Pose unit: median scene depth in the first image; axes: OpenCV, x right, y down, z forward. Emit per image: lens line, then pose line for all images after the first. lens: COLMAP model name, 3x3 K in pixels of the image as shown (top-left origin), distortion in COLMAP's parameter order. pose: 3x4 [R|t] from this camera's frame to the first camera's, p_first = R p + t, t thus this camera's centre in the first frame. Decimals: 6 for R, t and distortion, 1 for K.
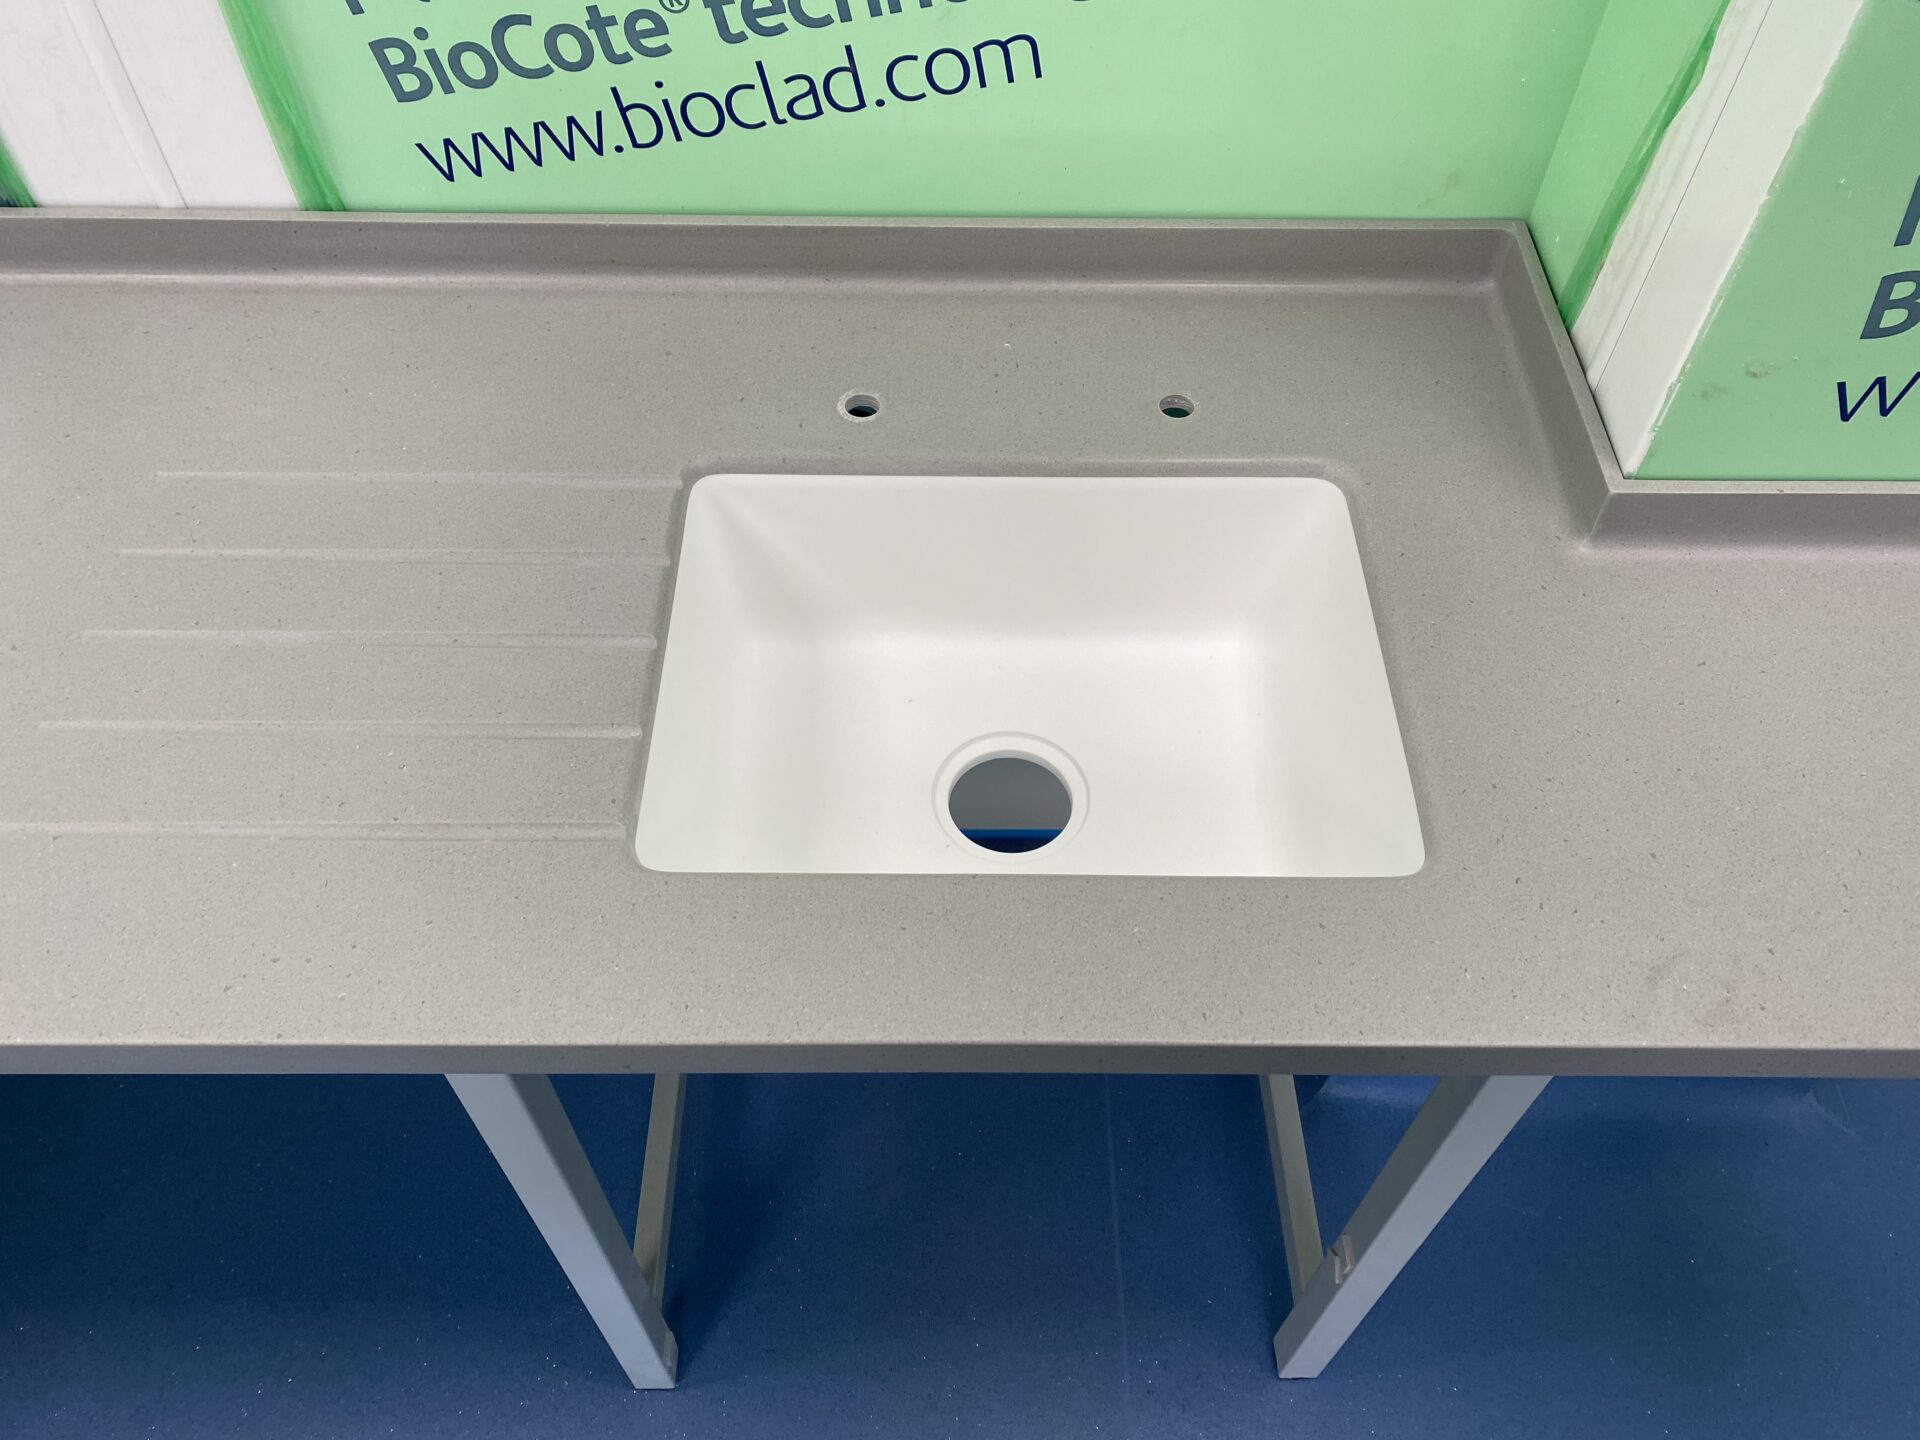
lens RADIAL K [[1462.8, 0, 951.0], [0, 1462.8, 716.9], [0, 0, 1]] dist [0.018340, -0.007078]
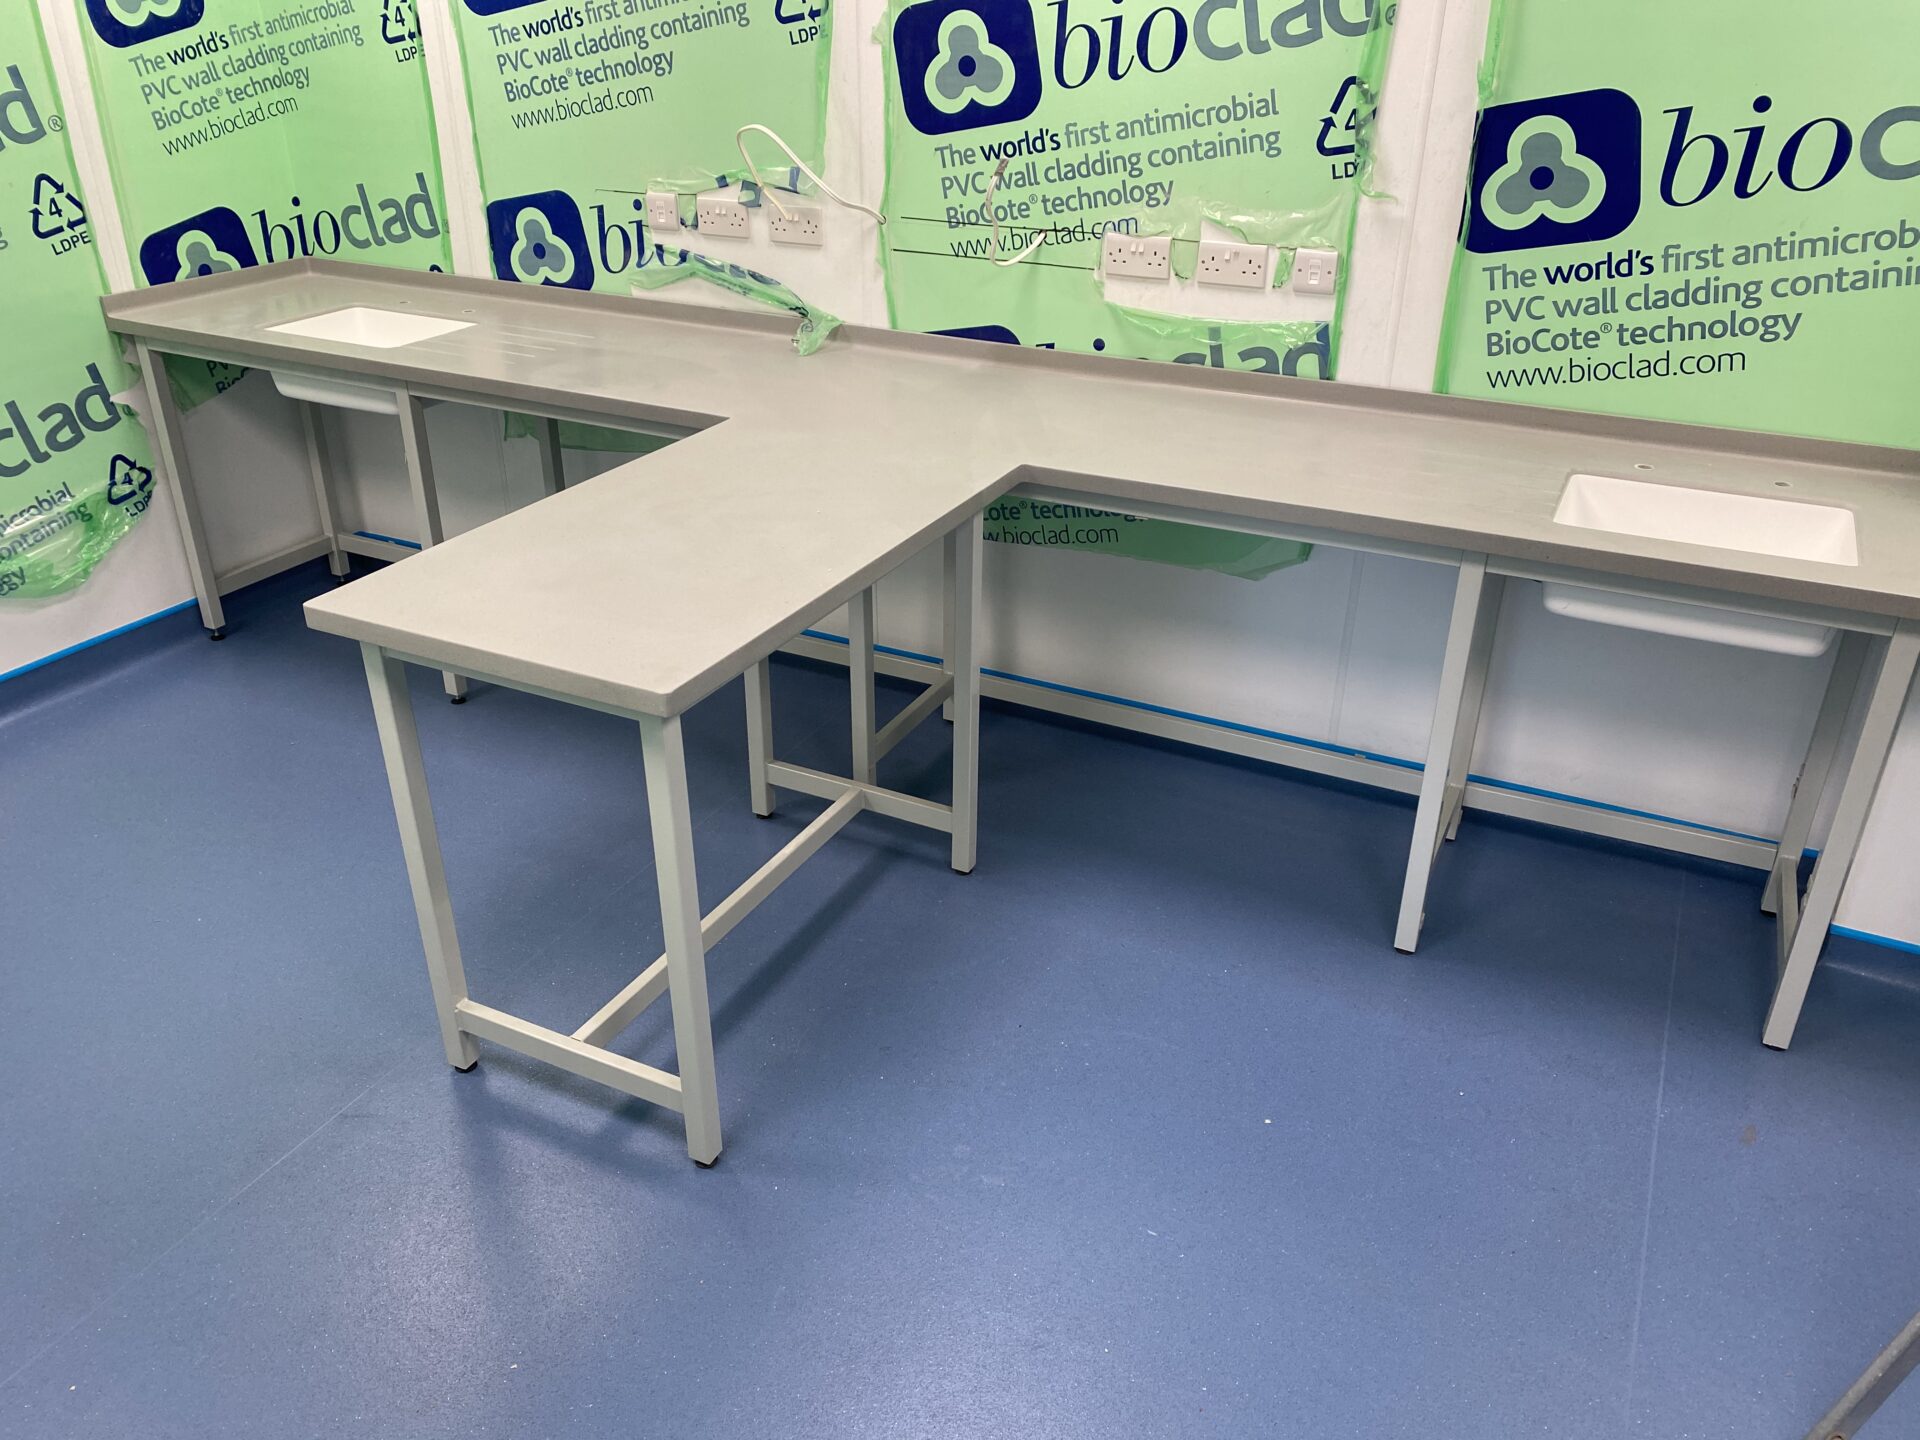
lens RADIAL K [[1462.8, 0, 953.6], [0, 1462.8, 721.7], [0, 0, 1]] dist [0.018340, -0.007078]
pose [[0.892957, 0.202313, -0.402116, -0.017165], [-0.351801, 0.870958, -0.343027, 1.544913], [0.280828, 0.447773, 0.848902, -1.385935]]
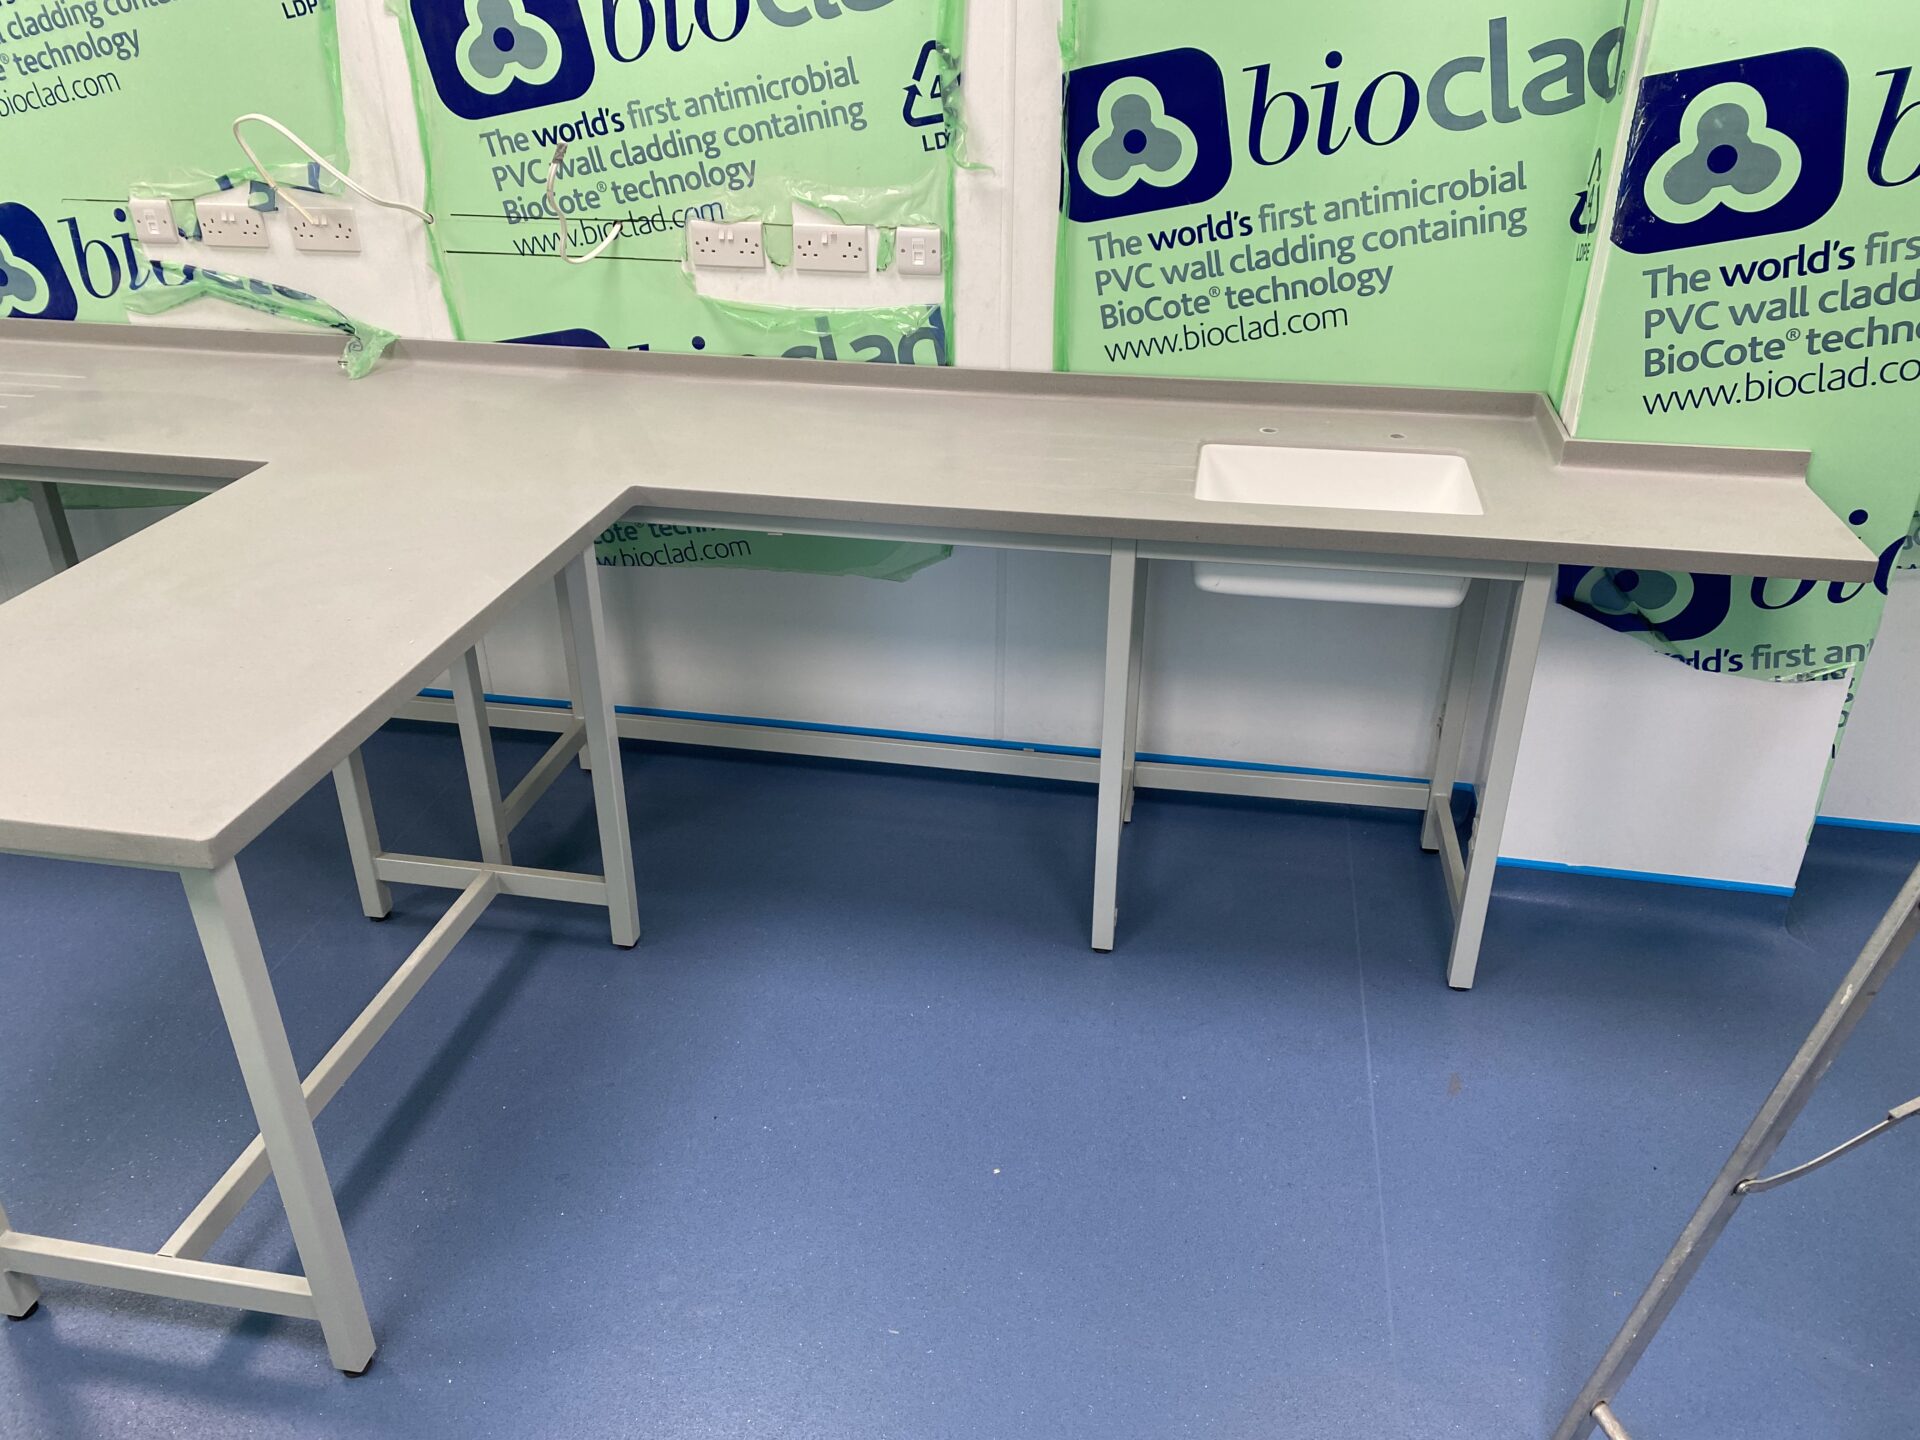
lens RADIAL K [[1462.8, 0, 957.3], [0, 1462.8, 716.8], [0, 0, 1]] dist [0.018340, -0.007078]
pose [[0.981935, 0.077904, -0.172440, -0.120062], [-0.141297, 0.908020, -0.394378, 1.368766], [0.125855, 0.411619, 0.902624, -1.209962]]
